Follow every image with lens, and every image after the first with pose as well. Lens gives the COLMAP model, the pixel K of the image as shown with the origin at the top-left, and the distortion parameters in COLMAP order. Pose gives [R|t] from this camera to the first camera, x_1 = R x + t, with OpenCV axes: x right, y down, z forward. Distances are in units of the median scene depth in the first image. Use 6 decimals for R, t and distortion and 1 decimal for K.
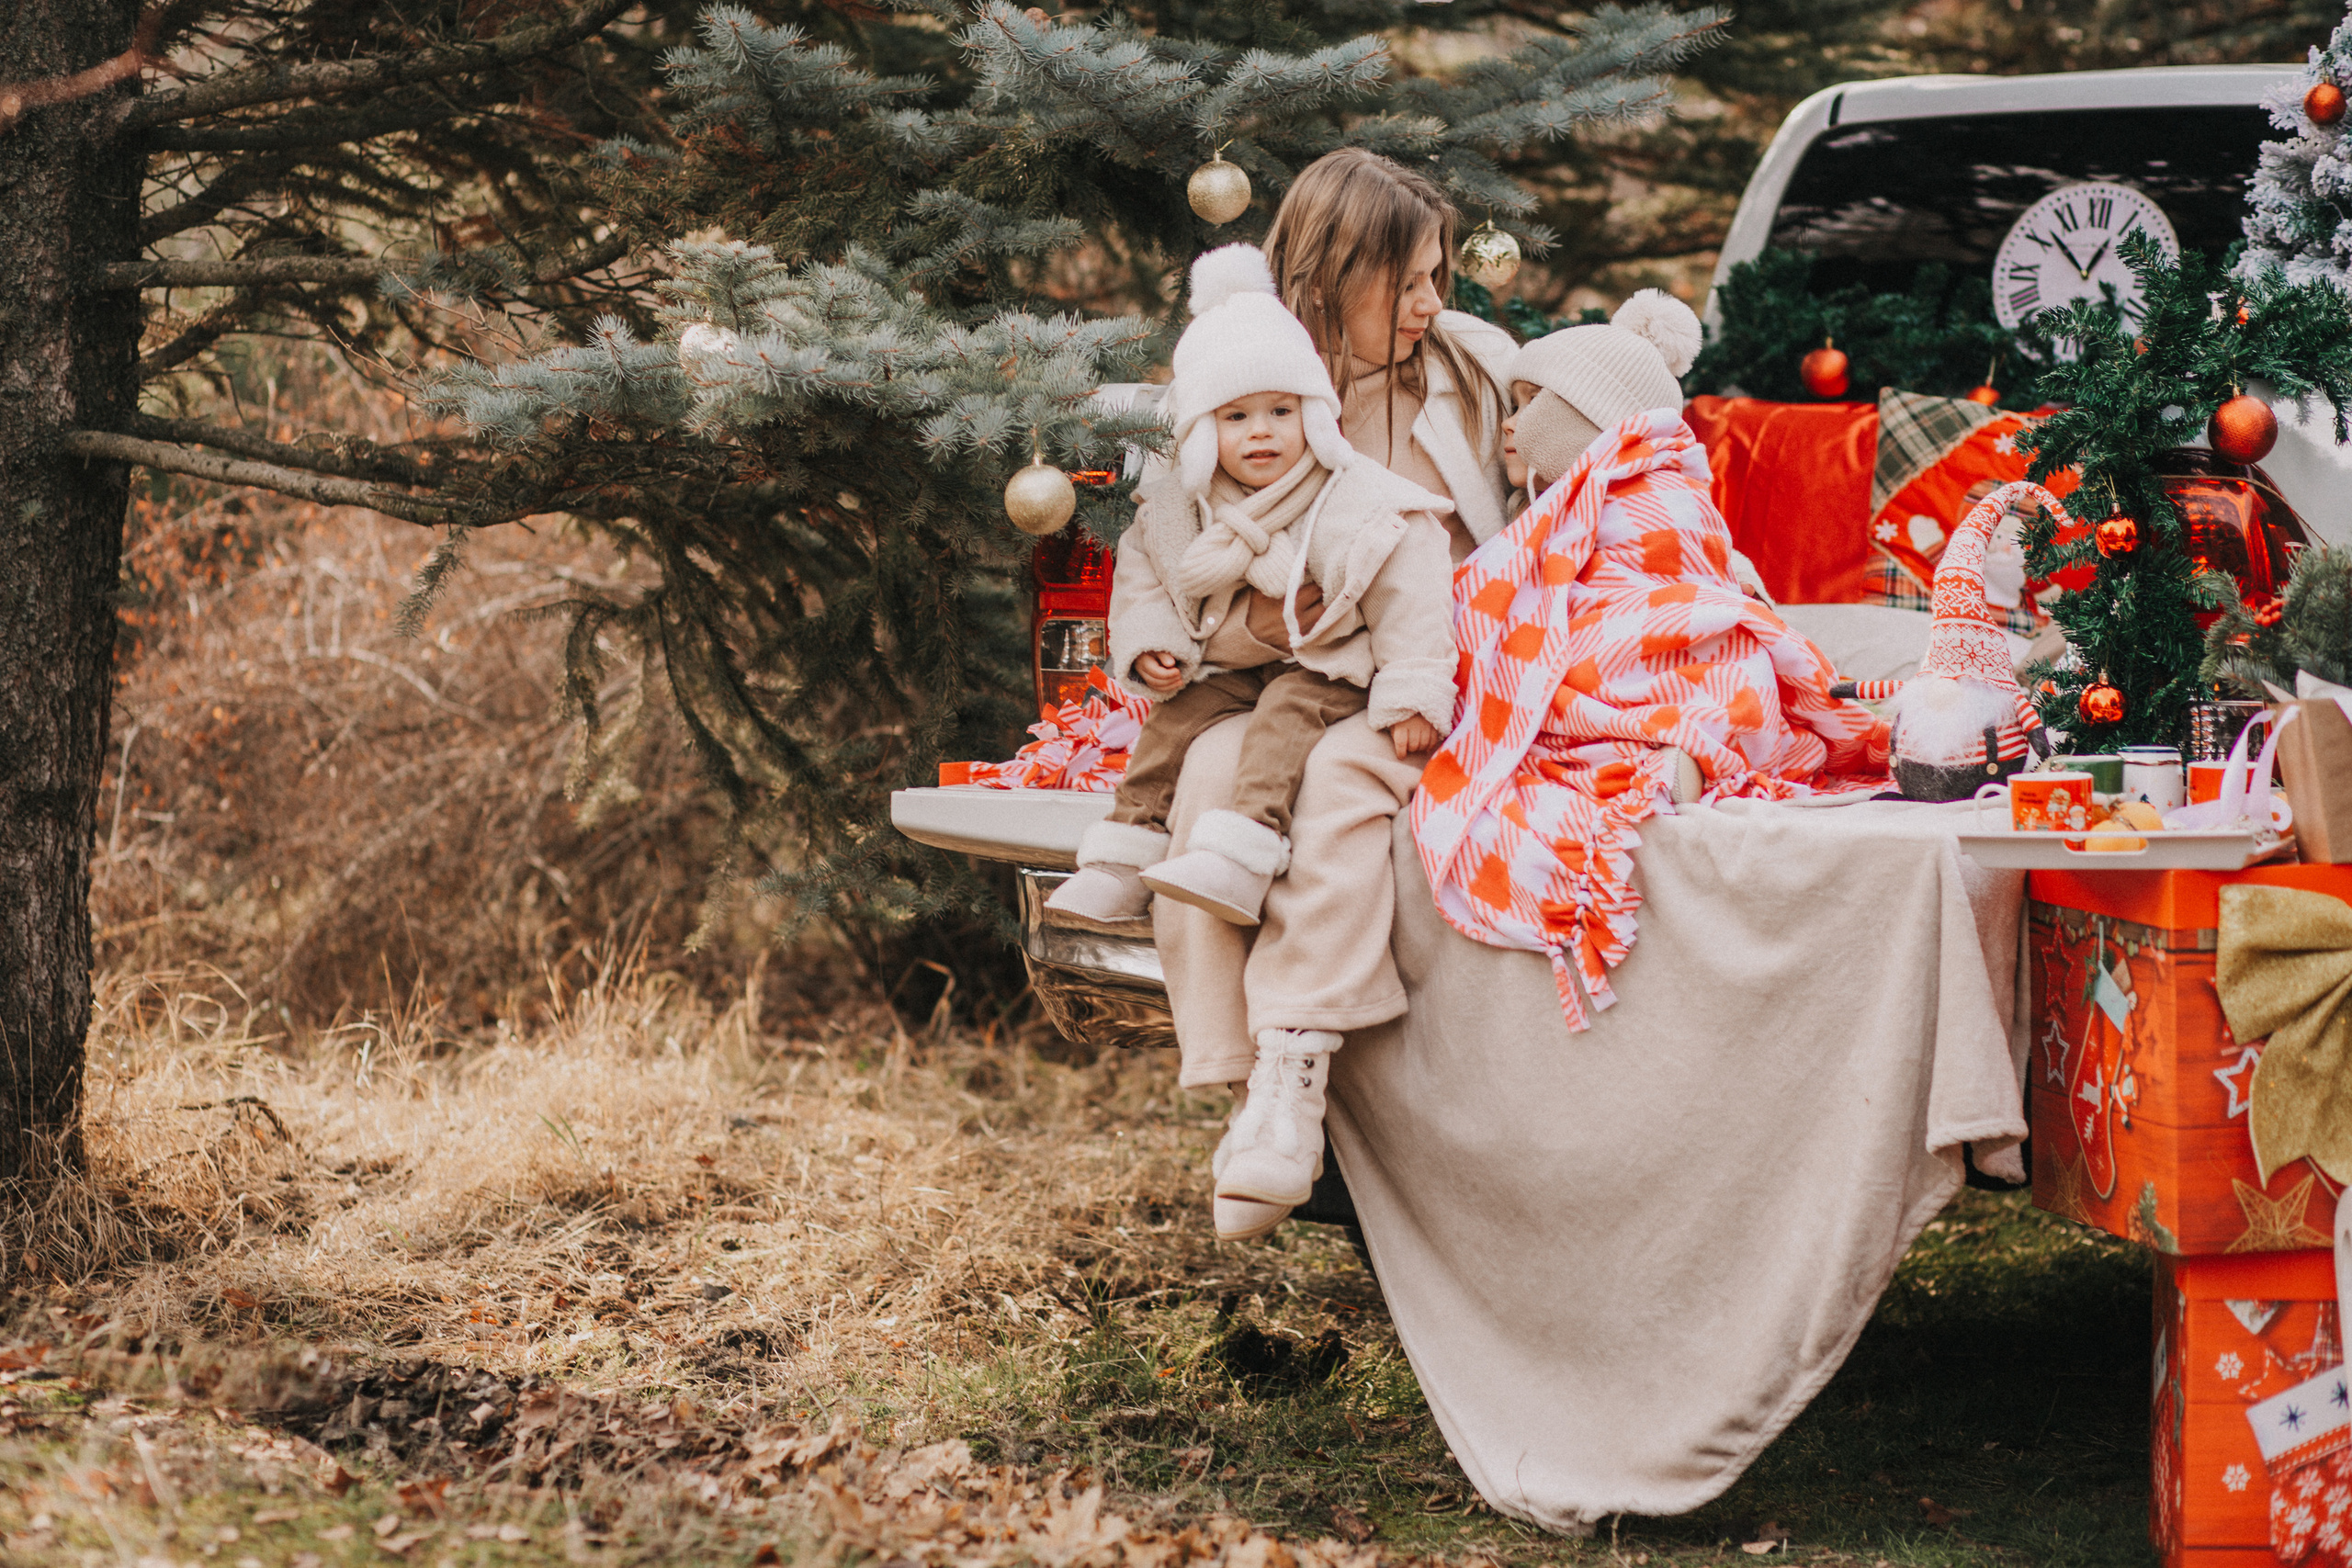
lens RADIAL K [[5816.0, 0, 1245.5], [0, 5816.0, 801.1], [0, 0, 1]] dist [-0.076758, -1.105644]
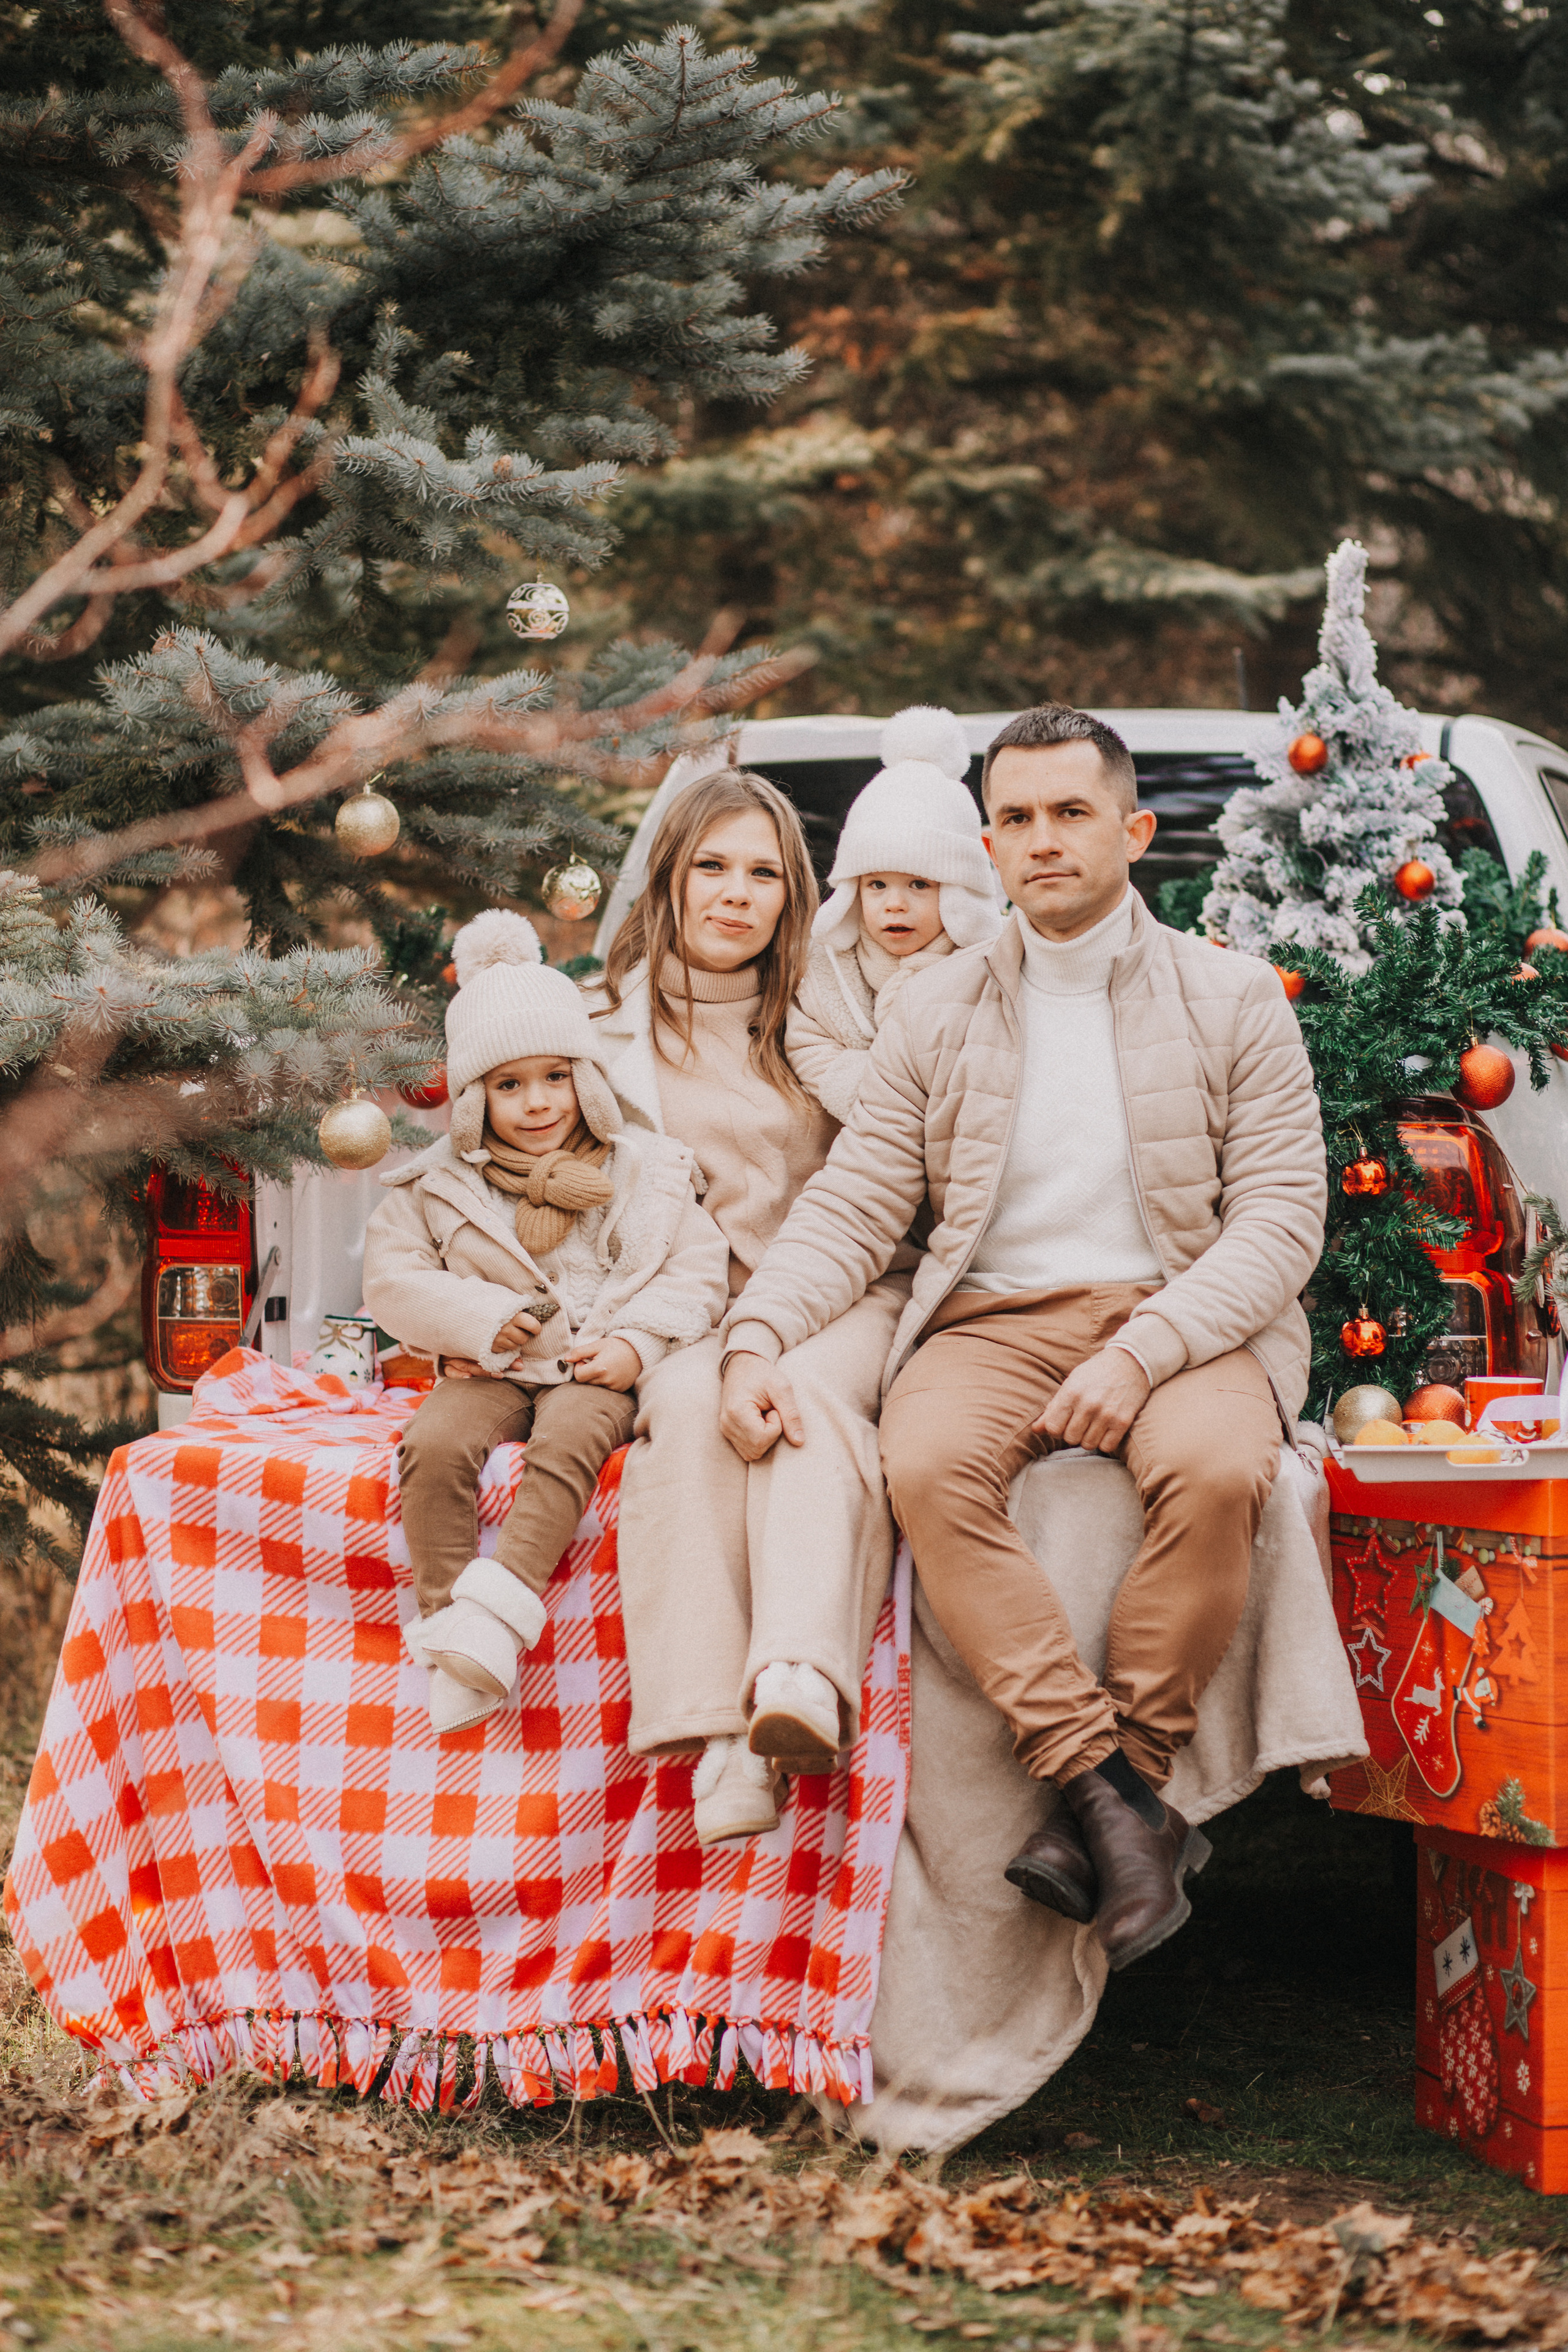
lens RADIAL K [[5816.6, 0, 933.6], [0, 5816.6, 1228.1], [0, 0, 1]] dist [-0.076758, -1.105644]
pose [[0.951107, -0.002762, 0.308850, -0.205591], [0.014842, 0.999214, -0.036769, 0.002606], [-0.308505, 0.039555, 0.950400, 0.025431]]
